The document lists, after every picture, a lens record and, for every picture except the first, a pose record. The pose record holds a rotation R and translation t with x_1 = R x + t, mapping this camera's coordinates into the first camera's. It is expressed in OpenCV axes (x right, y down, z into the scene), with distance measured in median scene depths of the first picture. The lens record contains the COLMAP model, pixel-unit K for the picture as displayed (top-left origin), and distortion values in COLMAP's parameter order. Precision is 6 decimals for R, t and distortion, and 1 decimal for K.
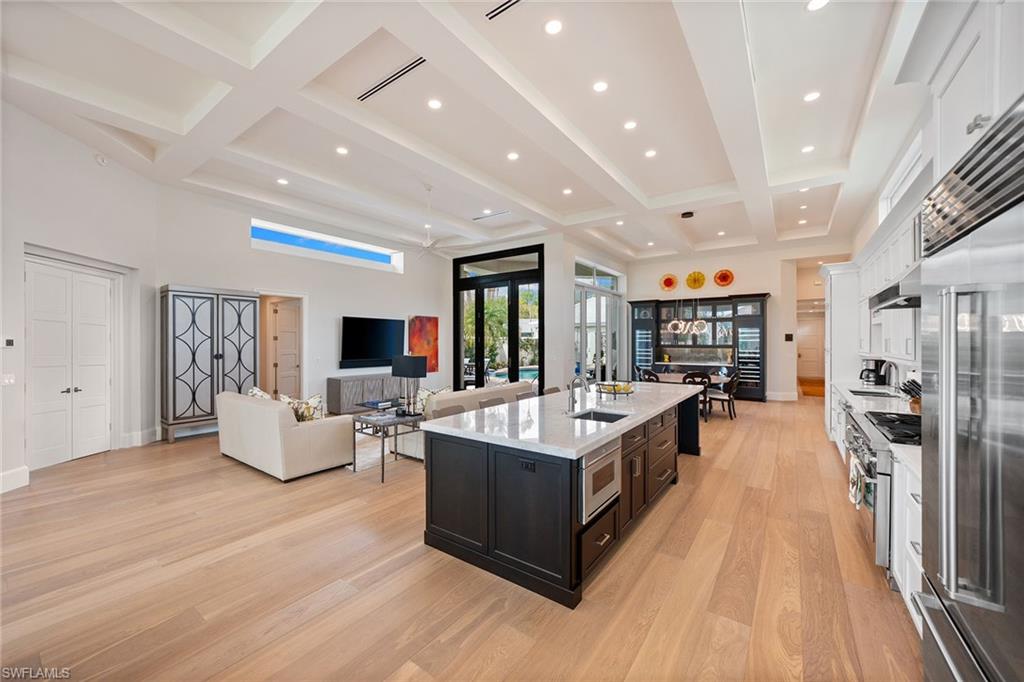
lens RADIAL K [[389.9, 0, 507.2], [0, 389.9, 341.1], [0, 0, 1]] dist [-0.002624, 0.000059]
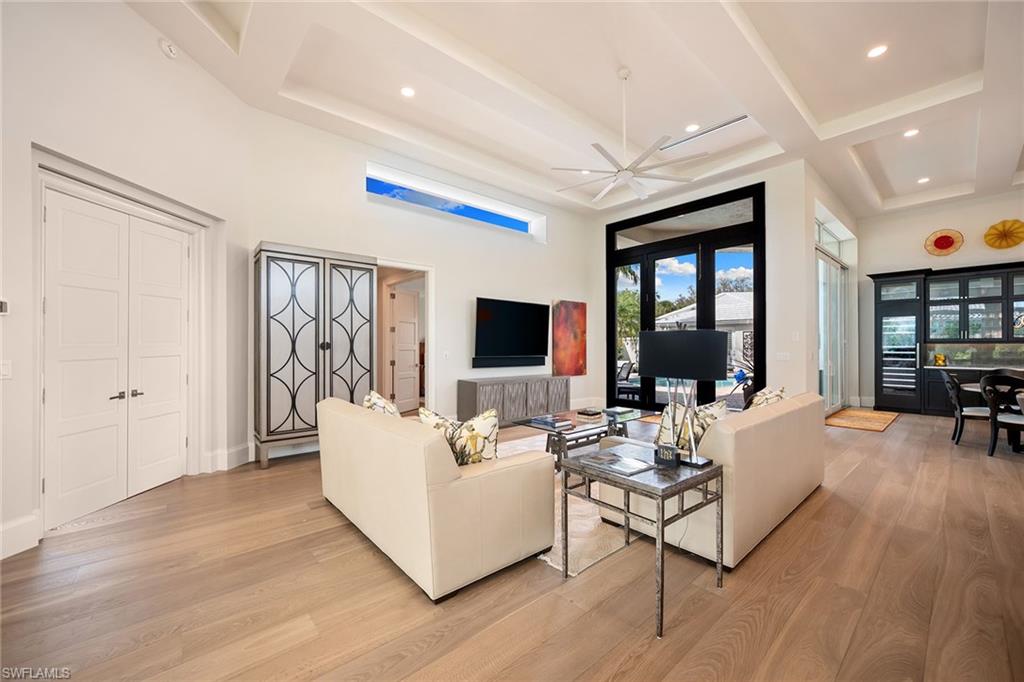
lens RADIAL K [[399.4, 0, 515.7], [0, 399.4, 344.1], [0, 0, 1]] dist [0.001578, -0.000028]
pose [[0.976700, -0.000953, -0.214608, -0.211013], [-0.000499, 0.999977, -0.006710, 0.034233], [0.214610, 0.006661, 0.976677, 0.311279]]
